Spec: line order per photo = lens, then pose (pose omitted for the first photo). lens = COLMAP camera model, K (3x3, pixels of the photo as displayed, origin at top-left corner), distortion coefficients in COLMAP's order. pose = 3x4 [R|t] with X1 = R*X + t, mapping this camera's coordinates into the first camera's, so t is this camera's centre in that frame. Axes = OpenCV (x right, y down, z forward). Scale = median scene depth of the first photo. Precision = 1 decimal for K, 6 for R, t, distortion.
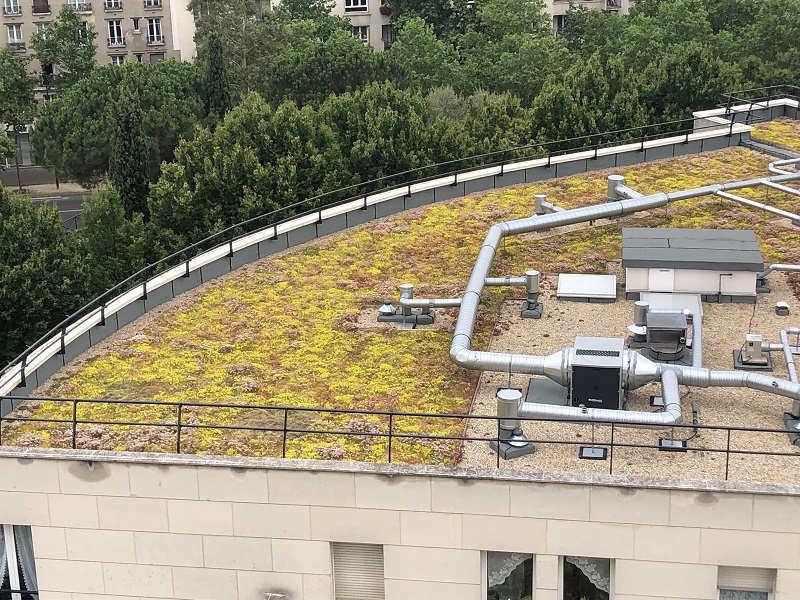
lens RADIAL K [[1438.7, 0, 400.0], [0, 1438.7, 300.0], [0, 0, 1]] dist [0.360893, -1.687839]
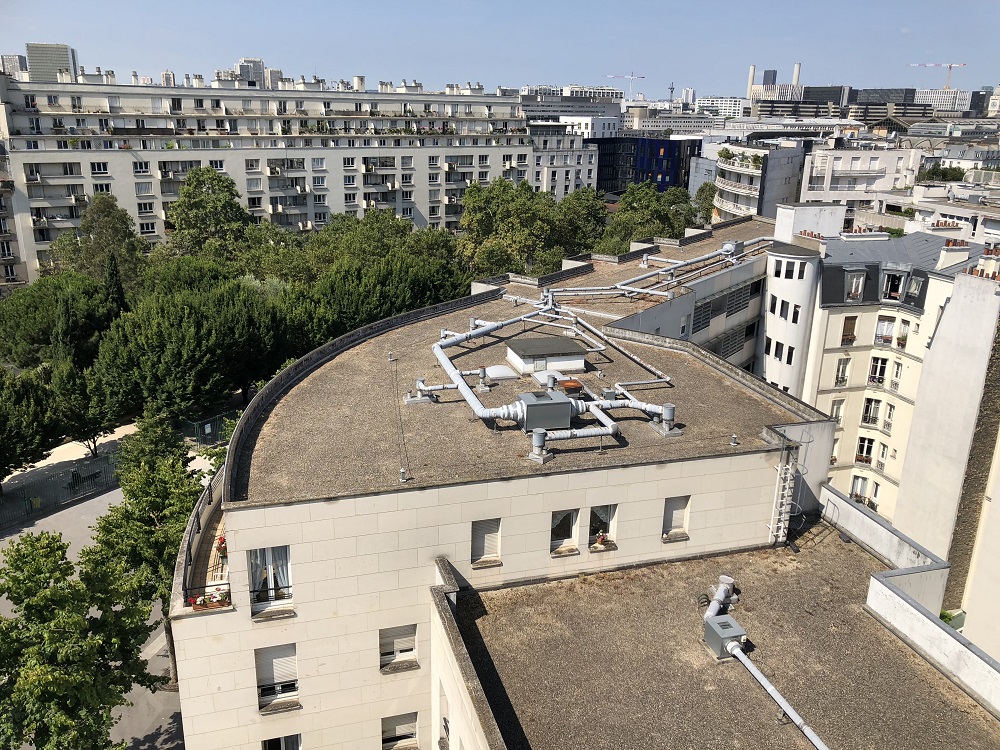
lens RADIAL K [[827.7, 0, 500.0], [0, 827.7, 375.0], [0, 0, 1]] dist [0.093414, 0.001768]
pose [[0.911430, -0.100419, 0.399013, -0.269465], [0.110092, 0.993920, -0.001336, -0.003738], [-0.396453, 0.045146, 0.916944, 0.034106]]
